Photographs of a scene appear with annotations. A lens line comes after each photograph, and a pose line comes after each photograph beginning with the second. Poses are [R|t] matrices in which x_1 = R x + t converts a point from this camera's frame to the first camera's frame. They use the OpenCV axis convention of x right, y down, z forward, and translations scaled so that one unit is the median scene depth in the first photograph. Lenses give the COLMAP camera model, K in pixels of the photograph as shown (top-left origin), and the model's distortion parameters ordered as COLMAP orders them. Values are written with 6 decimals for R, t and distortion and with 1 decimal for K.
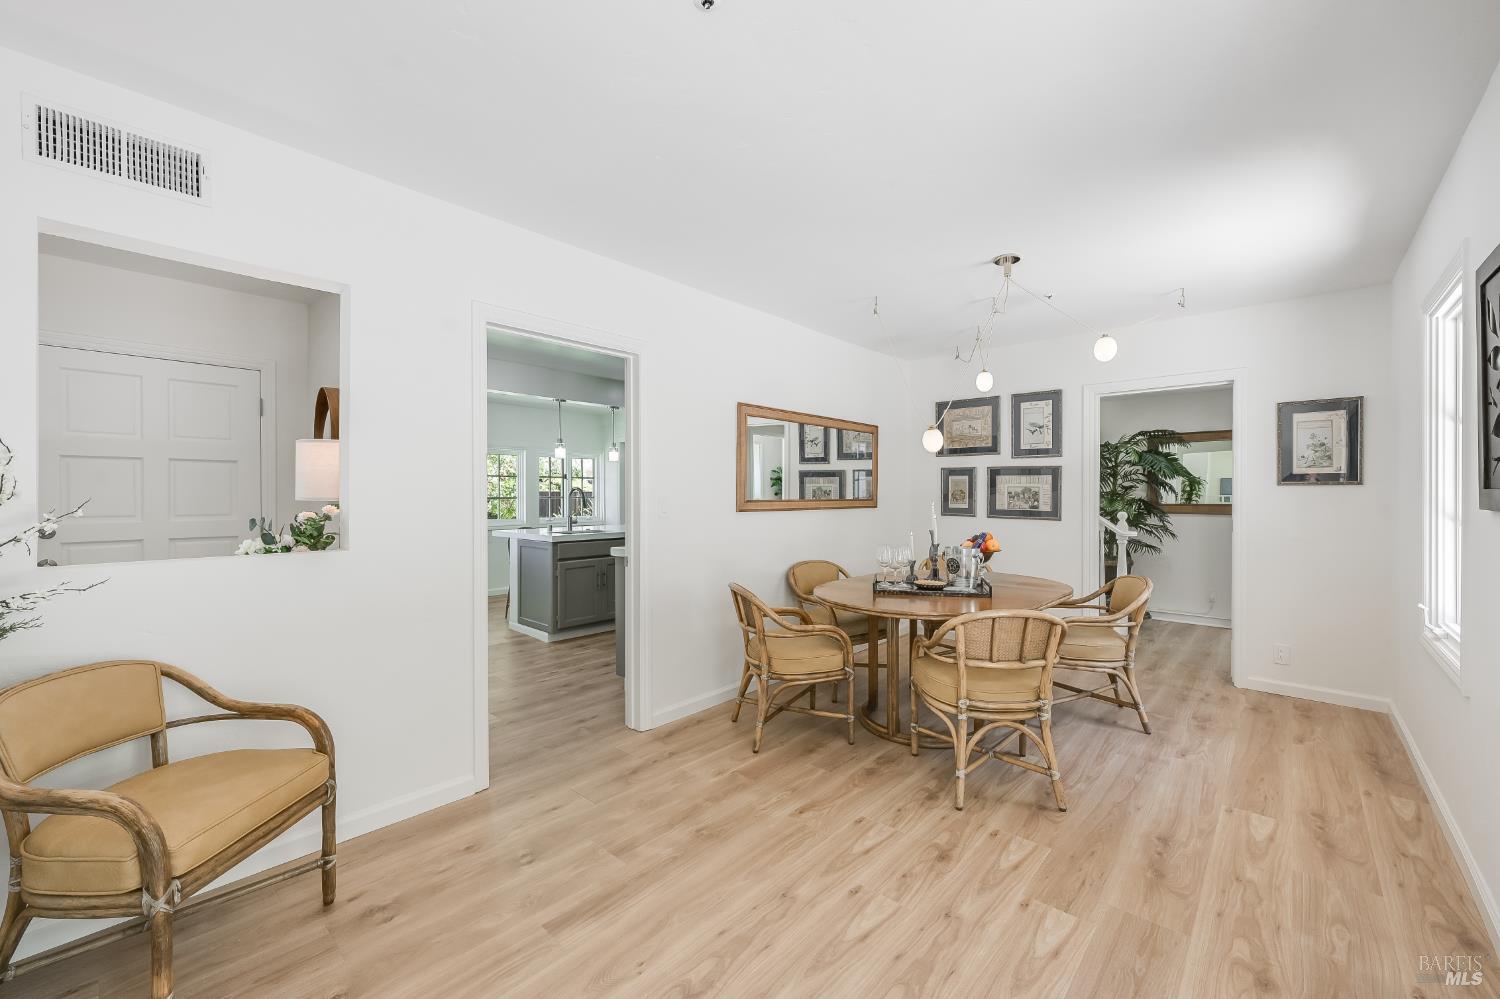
lens RADIAL K [[597.1, 0, 751.7], [0, 597.1, 498.6], [0, 0, 1]] dist [-0.000488, -0.000194]
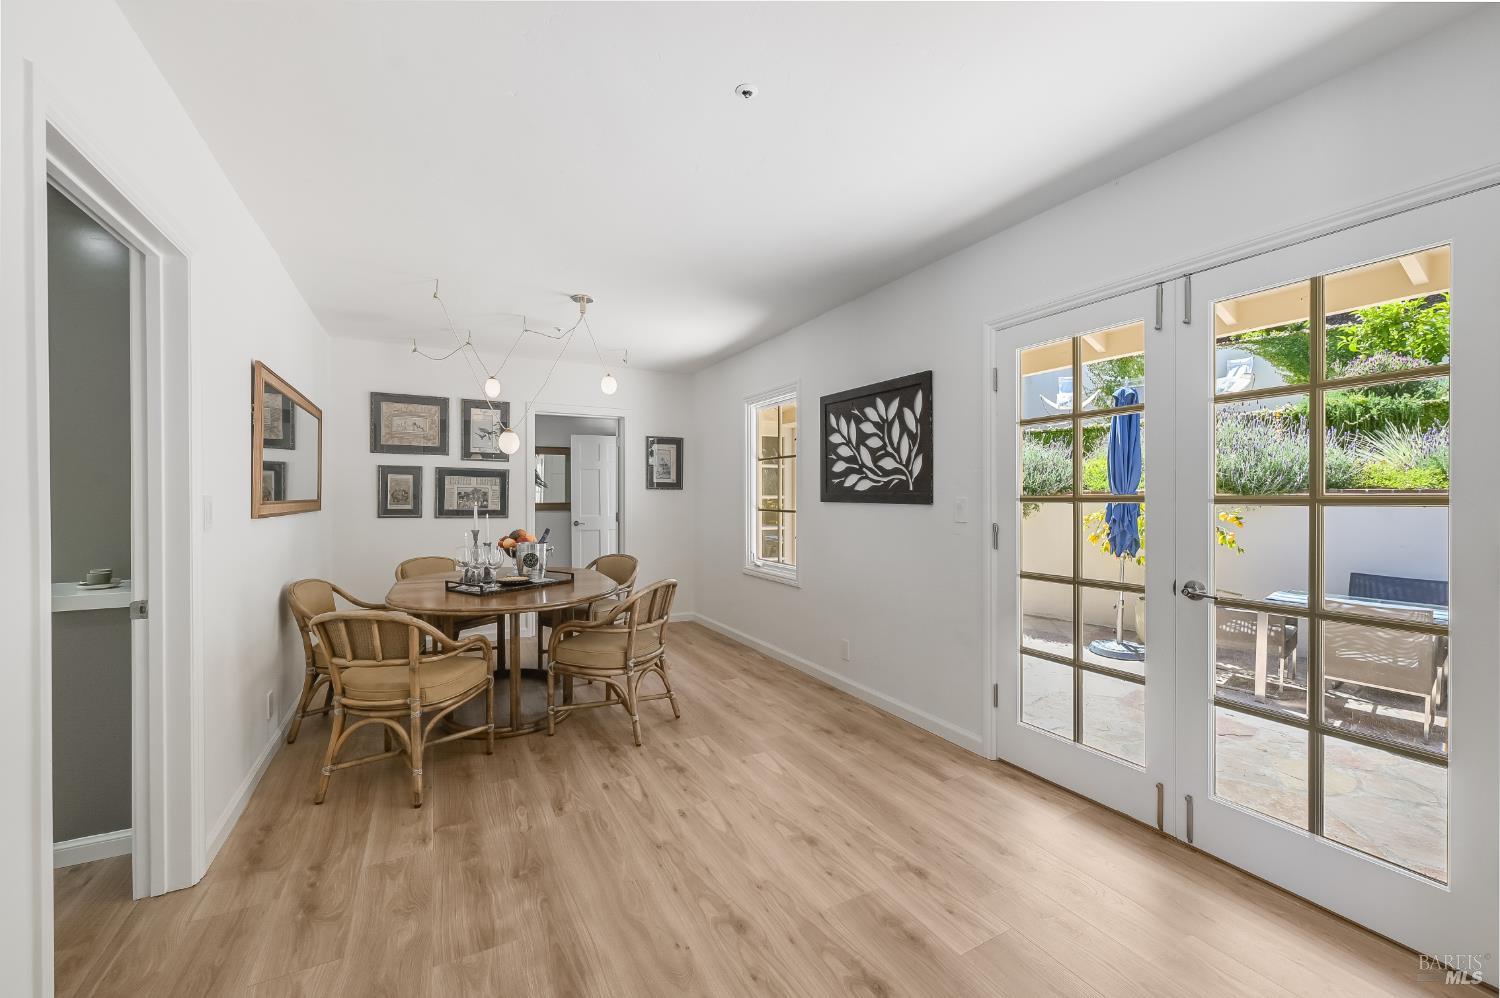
lens RADIAL K [[594.1, 0, 752.4], [0, 594.1, 502.5], [0, 0, 1]] dist [-0.003098, 0.000264]
pose [[0.336309, -0.009171, 0.941707, -0.612153], [0.004618, 0.999957, 0.008089, 0.000412], [-0.941740, 0.001628, 0.336337, 0.292044]]
